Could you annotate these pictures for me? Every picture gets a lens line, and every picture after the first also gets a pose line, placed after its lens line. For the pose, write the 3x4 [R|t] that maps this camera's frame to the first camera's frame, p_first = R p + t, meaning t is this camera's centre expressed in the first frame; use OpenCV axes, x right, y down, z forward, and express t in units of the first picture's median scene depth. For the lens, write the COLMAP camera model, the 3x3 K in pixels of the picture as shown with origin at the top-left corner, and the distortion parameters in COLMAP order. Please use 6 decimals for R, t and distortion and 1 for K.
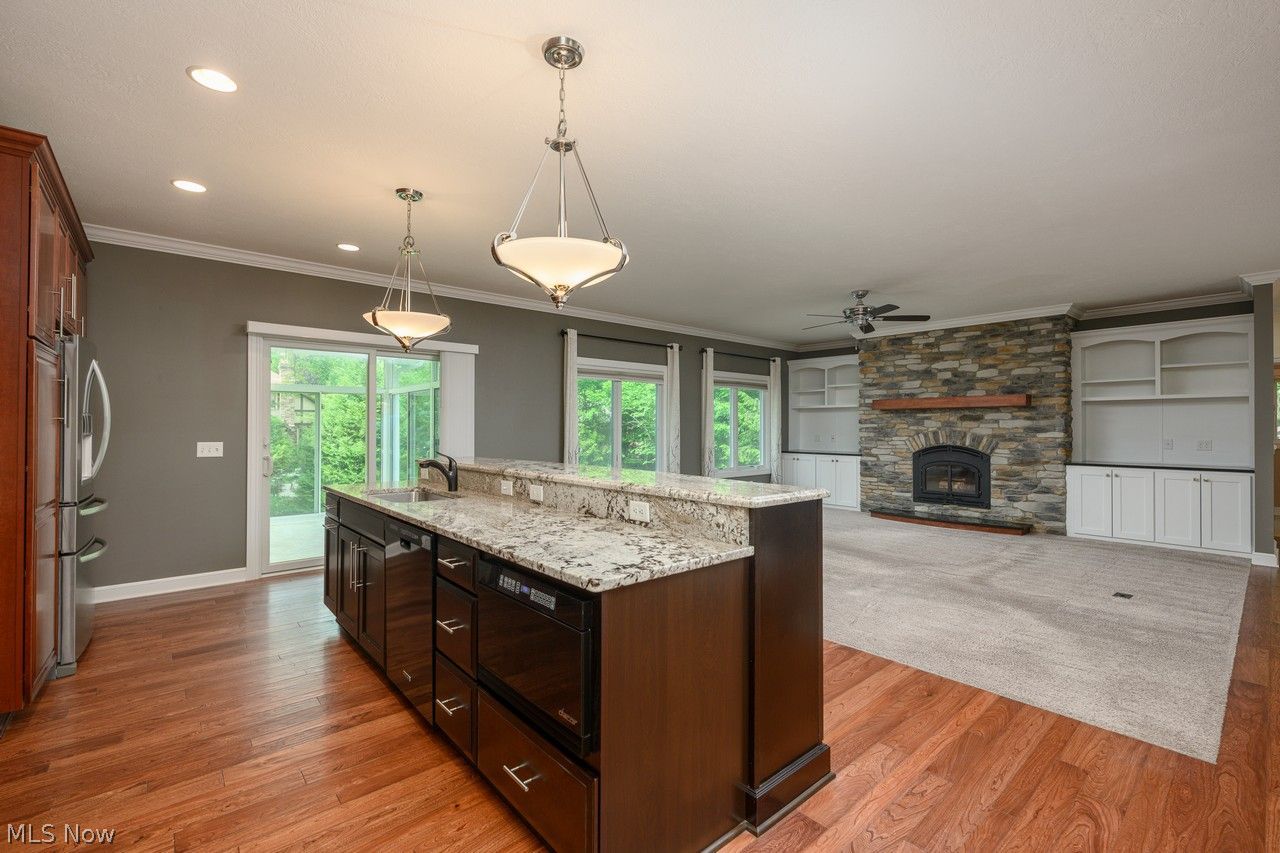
lens RADIAL K [[551.6, 0, 630.6], [0, 551.6, 423.2], [0, 0, 1]] dist [-0.001425, 0.000100]
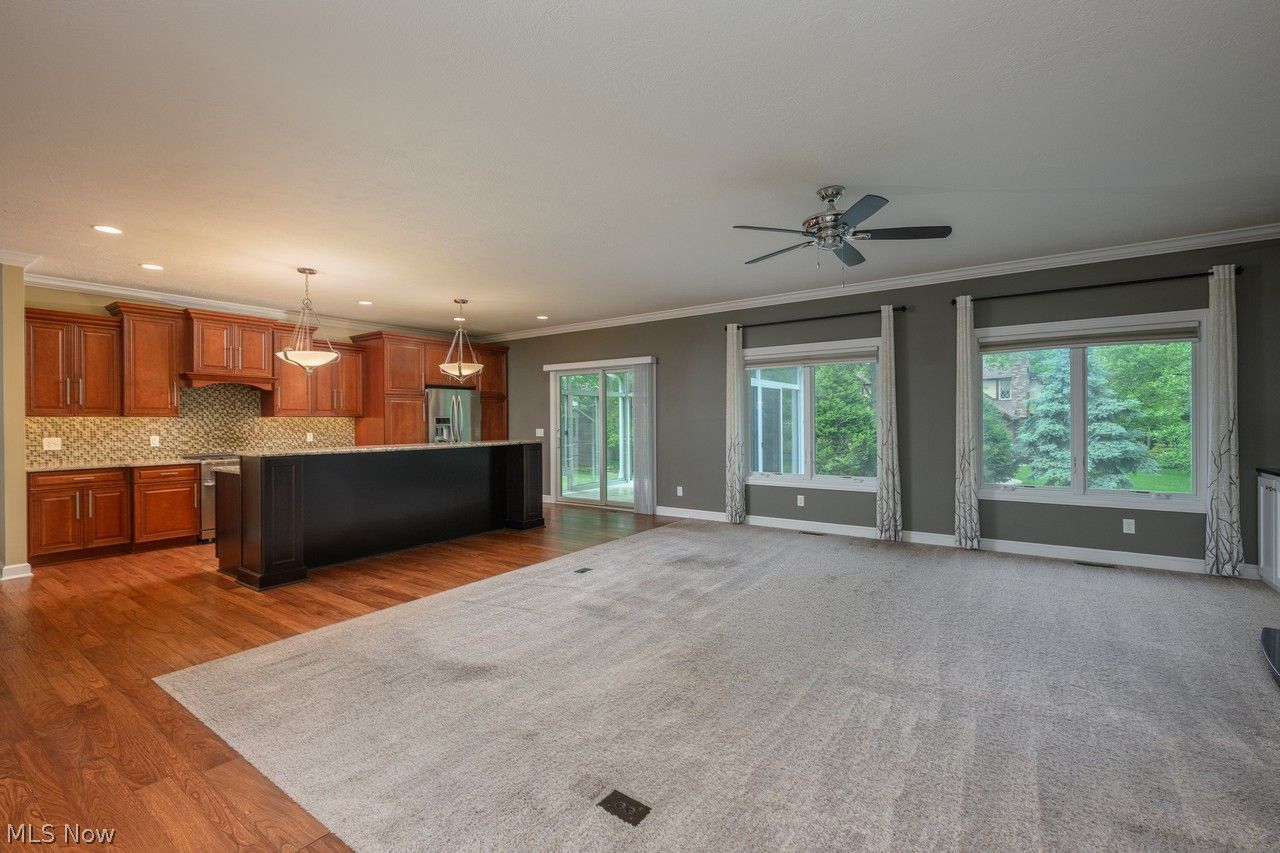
lens RADIAL K [[551.6, 0, 636.6], [0, 551.6, 424.4], [0, 0, 1]] dist [-0.001425, 0.000100]
pose [[0.243326, 0.004599, -0.969934, 1.038671], [0.014476, 0.999860, 0.008372, 0.004773], [0.969837, -0.016078, 0.243225, 0.717939]]
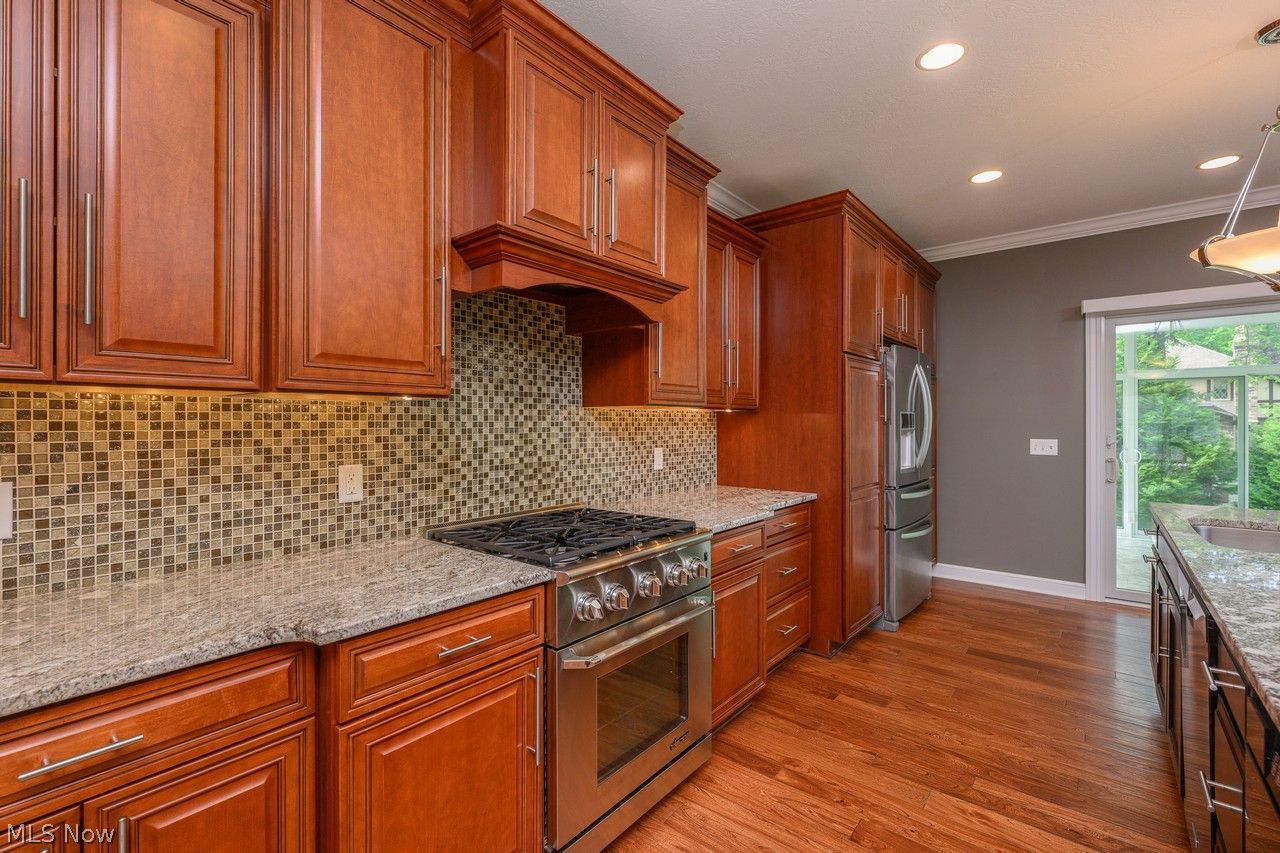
lens RADIAL K [[551.6, 0, 633.8], [0, 551.6, 425.0], [0, 0, 1]] dist [-0.001425, 0.000100]
pose [[0.169054, -0.001291, -0.985606, 0.037093], [0.011059, 0.999939, 0.000587, 0.001558], [0.985545, -0.010999, 0.169058, 0.134473]]
